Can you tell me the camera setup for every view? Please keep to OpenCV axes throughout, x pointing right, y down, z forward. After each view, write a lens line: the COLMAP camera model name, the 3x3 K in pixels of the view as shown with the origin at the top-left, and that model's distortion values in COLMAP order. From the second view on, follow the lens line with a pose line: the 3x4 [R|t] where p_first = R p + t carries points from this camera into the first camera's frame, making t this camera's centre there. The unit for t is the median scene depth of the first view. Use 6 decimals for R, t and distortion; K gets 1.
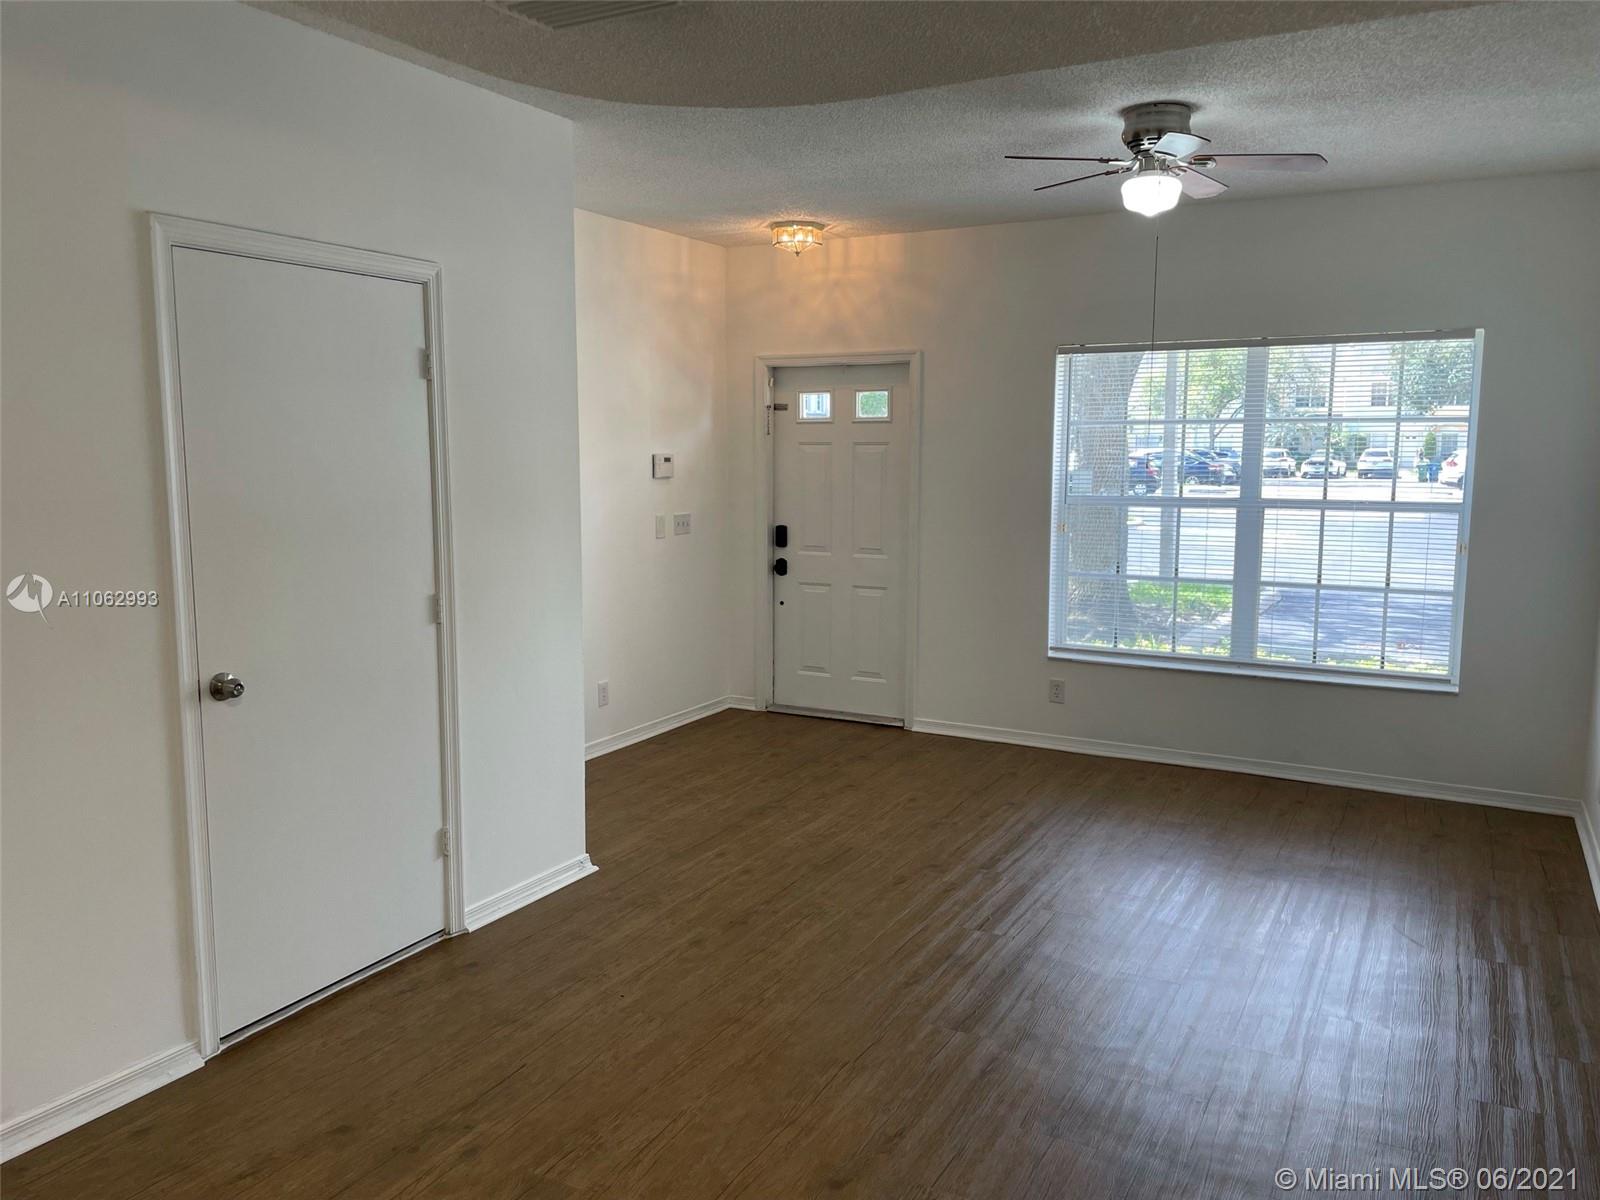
lens RADIAL K [[1211.4, 0, 799.6], [0, 1211.4, 592.8], [0, 0, 1]] dist [0.108913, -0.145209]
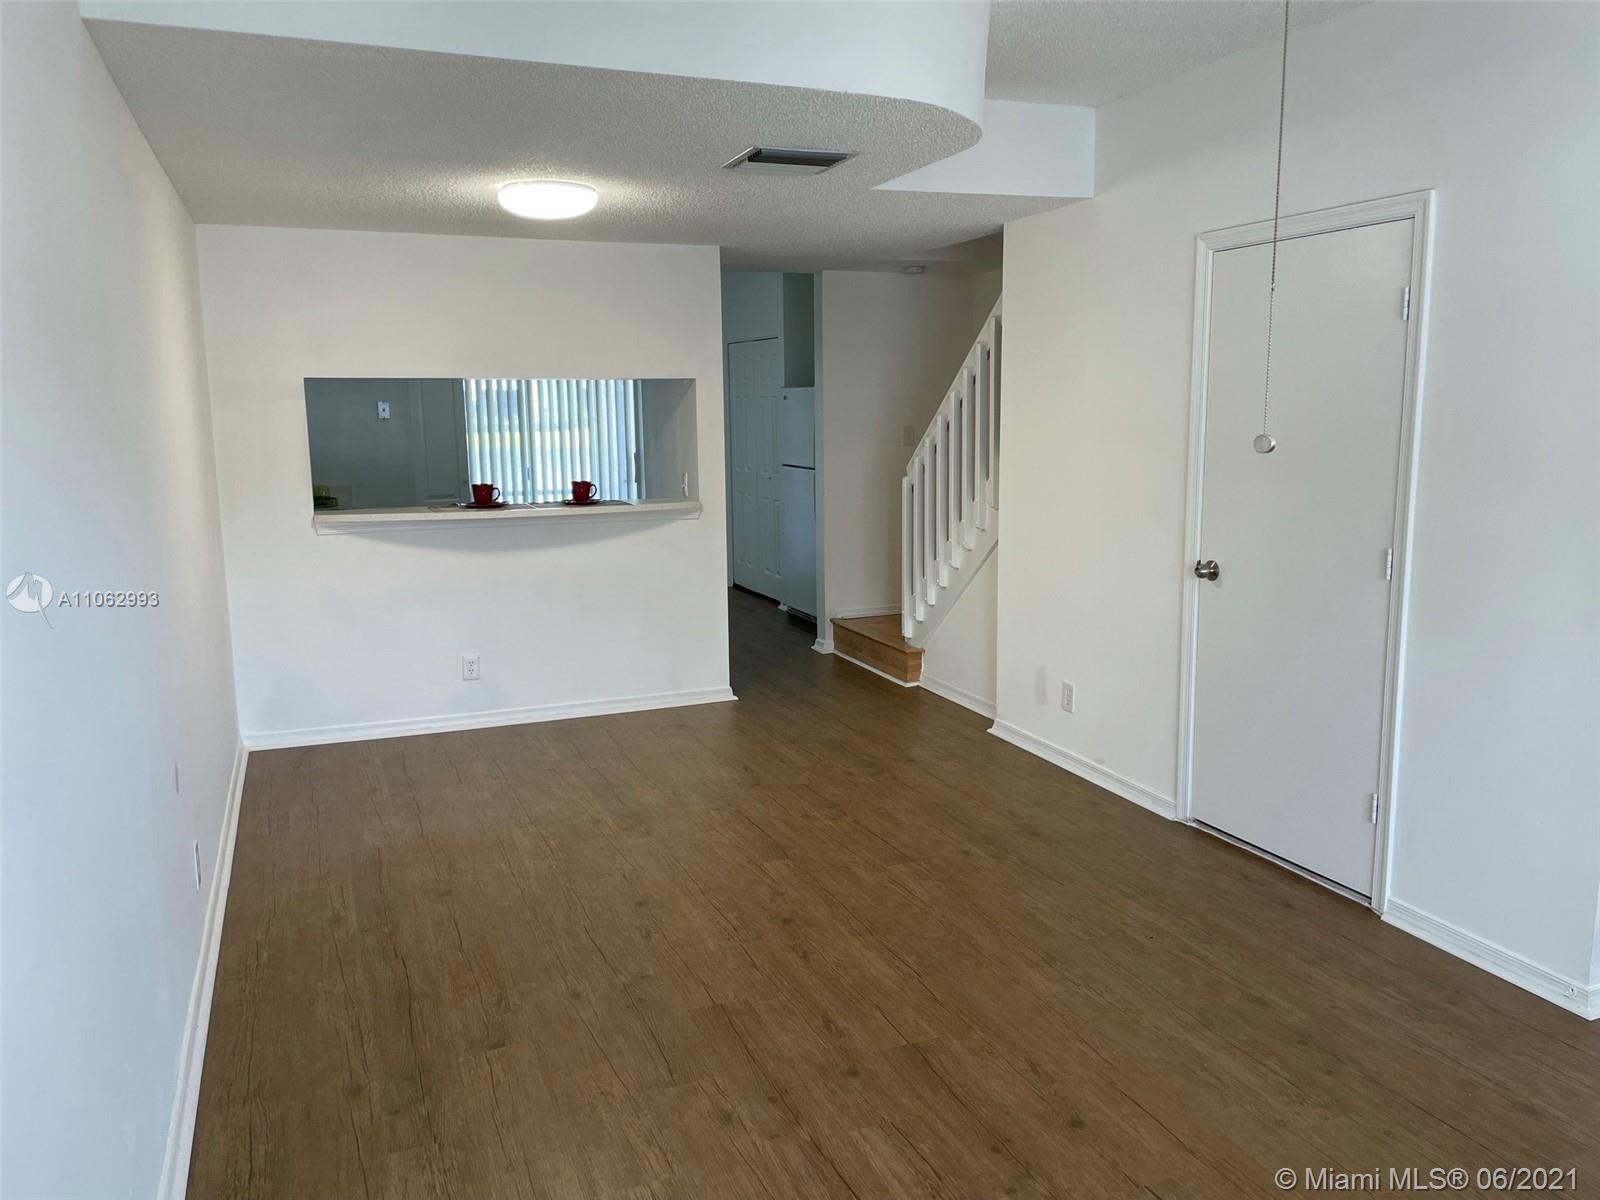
lens RADIAL K [[1211.4, 0, 799.6], [0, 1211.4, 592.8], [0, 0, 1]] dist [0.108913, -0.145209]
pose [[-0.637038, 0.126384, -0.760401, 0.845789], [-0.083699, 0.969294, 0.231223, -0.172736], [0.766275, 0.210943, -0.606899, 1.448531]]
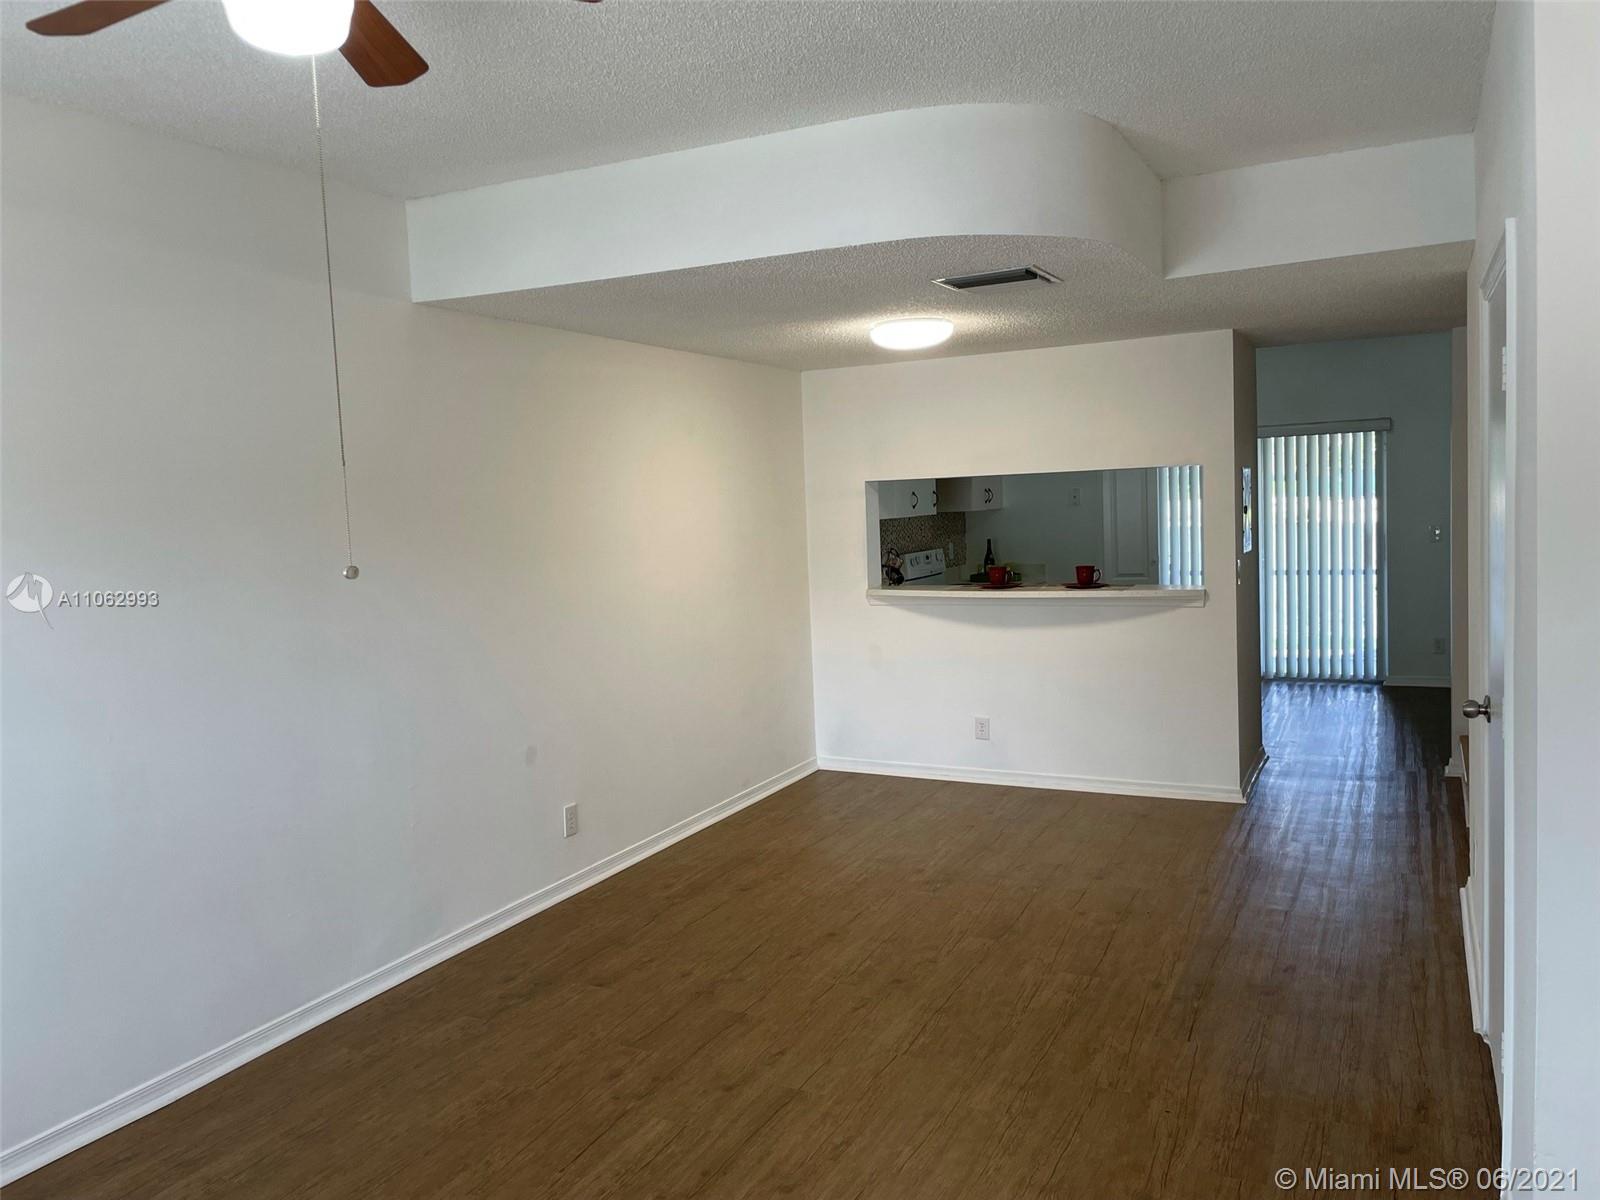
lens RADIAL K [[1211.4, 0, 799.6], [0, 1211.4, 592.8], [0, 0, 1]] dist [0.108913, -0.145209]
pose [[-0.998653, 0.043367, -0.028479, 0.141488], [0.036872, 0.979414, 0.198466, -0.245284], [0.036500, 0.197149, -0.979694, 1.944882]]
